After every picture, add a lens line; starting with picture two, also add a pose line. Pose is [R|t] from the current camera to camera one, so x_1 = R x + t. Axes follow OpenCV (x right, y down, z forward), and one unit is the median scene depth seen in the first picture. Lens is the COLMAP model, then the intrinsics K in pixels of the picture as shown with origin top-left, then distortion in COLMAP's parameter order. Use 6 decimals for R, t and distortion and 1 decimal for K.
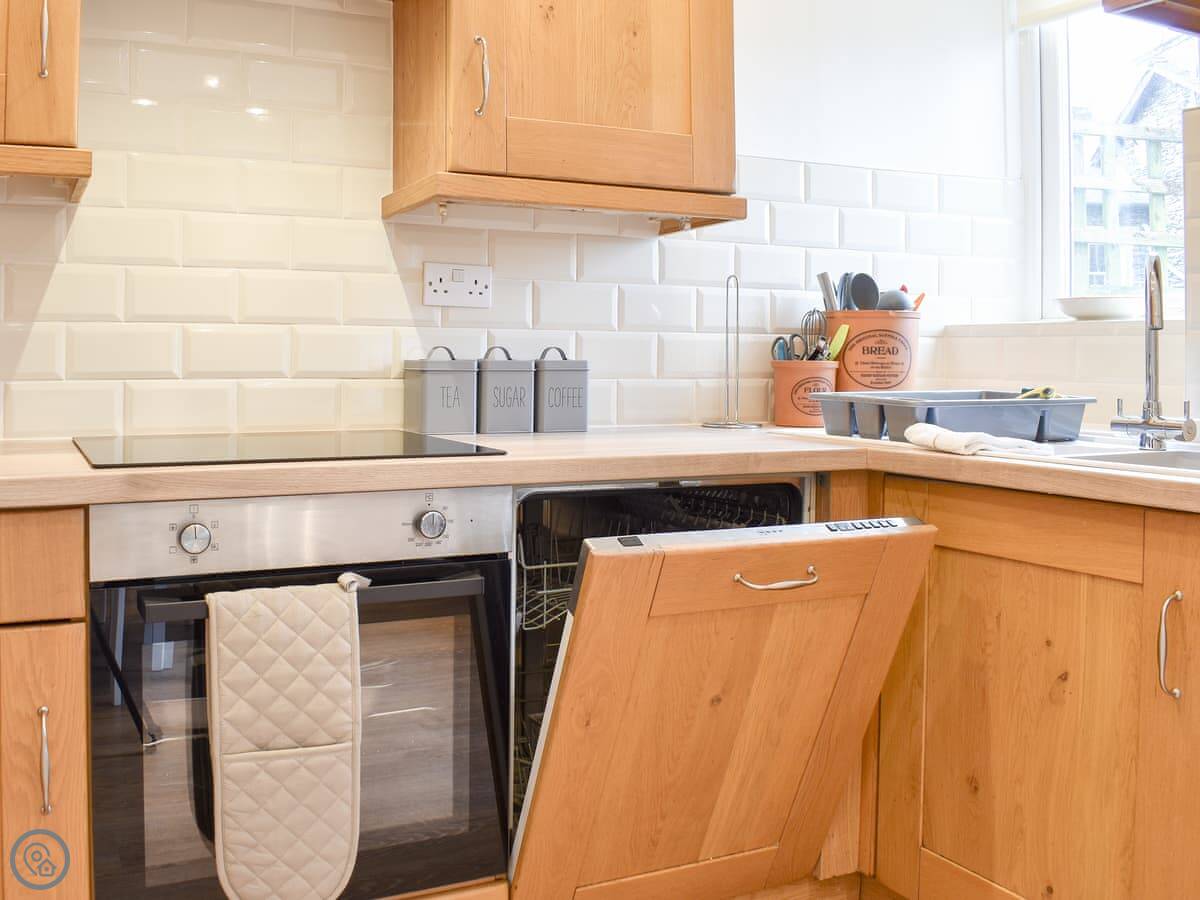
lens RADIAL K [[1221.1, 0, 600.0], [0, 1221.1, 450.0], [0, 0, 1]] dist [-0.077127, -0.011573]
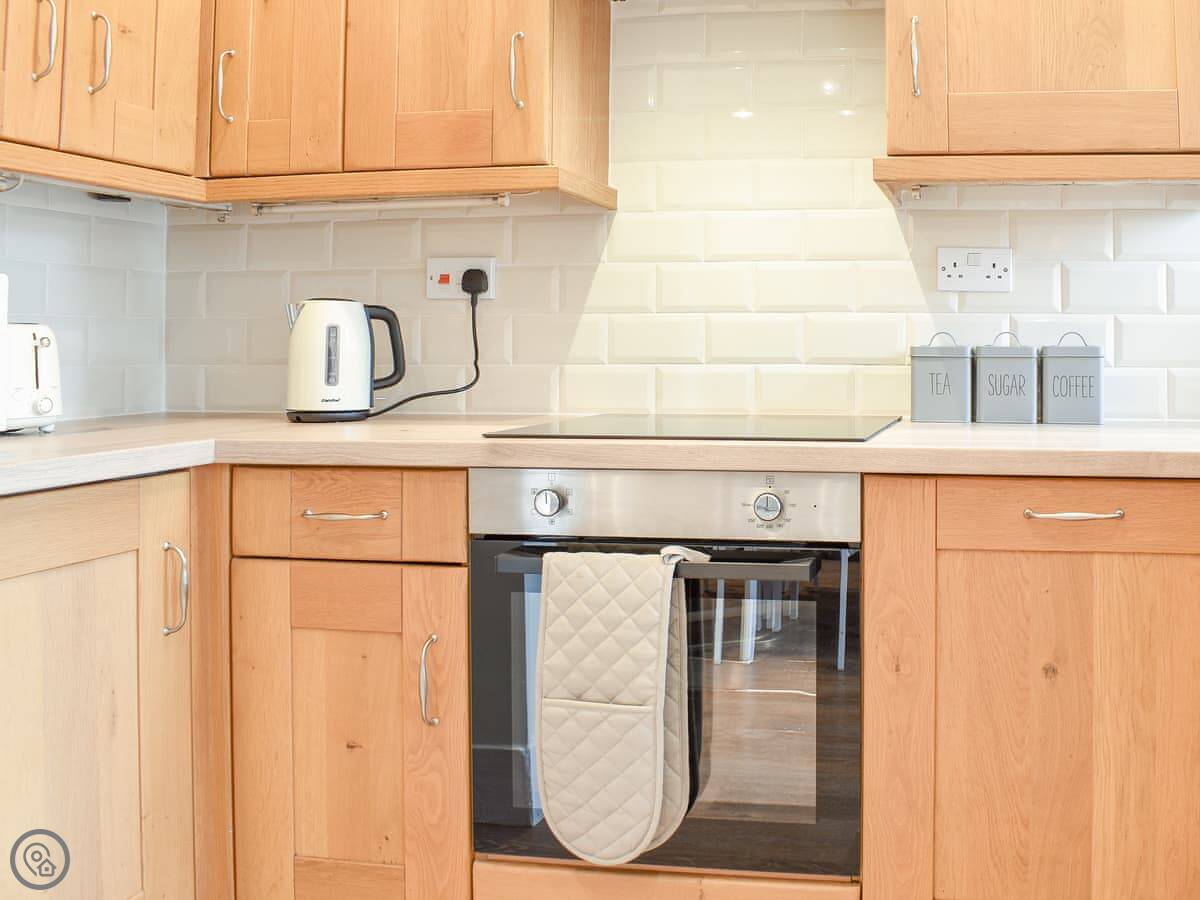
lens RADIAL K [[1181.2, 0, 599.8], [0, 1181.2, 392.9], [0, 0, 1]] dist [-0.071836, -0.020171]
pose [[0.806563, 0.017786, -0.590881, 0.250105], [-0.039783, 0.998914, -0.024237, -0.003178], [0.589808, 0.043056, 0.806395, 0.096585]]
